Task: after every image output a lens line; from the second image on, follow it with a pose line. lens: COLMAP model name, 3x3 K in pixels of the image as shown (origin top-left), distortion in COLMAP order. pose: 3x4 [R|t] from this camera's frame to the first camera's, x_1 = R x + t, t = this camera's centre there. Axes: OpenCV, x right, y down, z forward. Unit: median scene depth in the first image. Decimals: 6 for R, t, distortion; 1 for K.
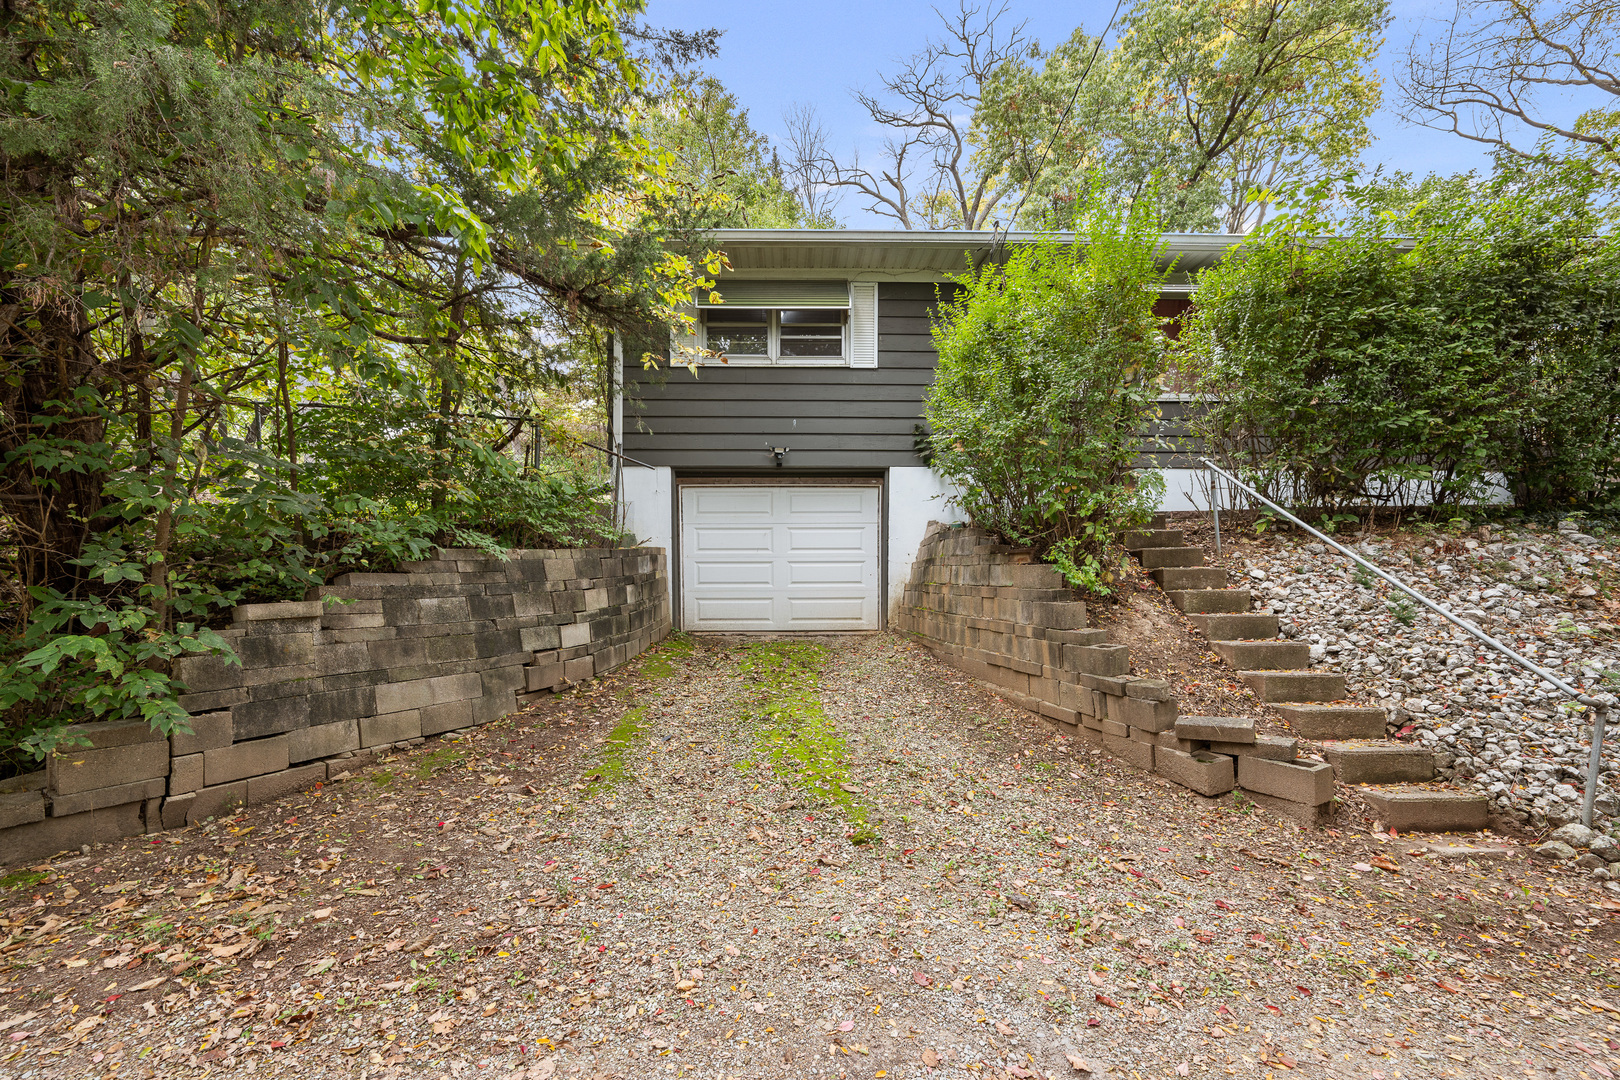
lens RADIAL K [[684.5, 0, 809.8], [0, 684.5, 550.1], [0, 0, 1]] dist [-0.002227, -0.000612]
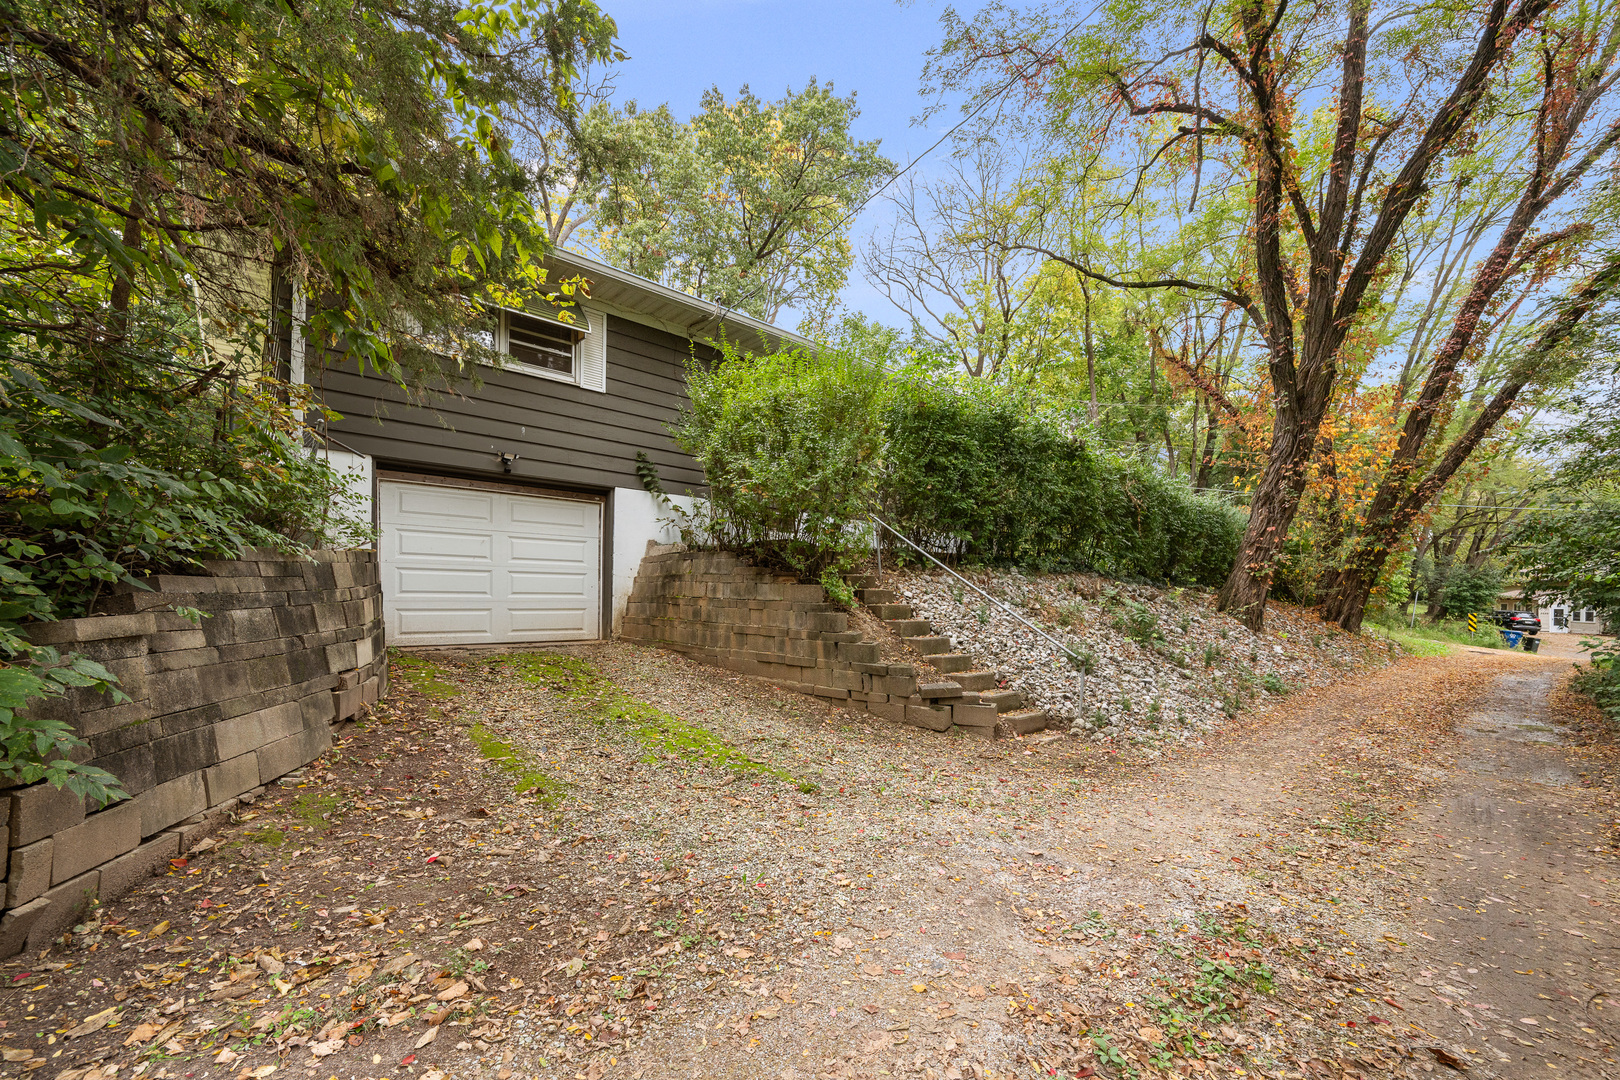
lens RADIAL K [[684.5, 0, 806.1], [0, 684.5, 535.4], [0, 0, 1]] dist [-0.002227, -0.000612]
pose [[0.745948, 0.072227, 0.662076, -0.547937], [-0.048512, 0.997354, -0.054145, -0.002578], [-0.664235, 0.008270, 0.747478, -0.009067]]
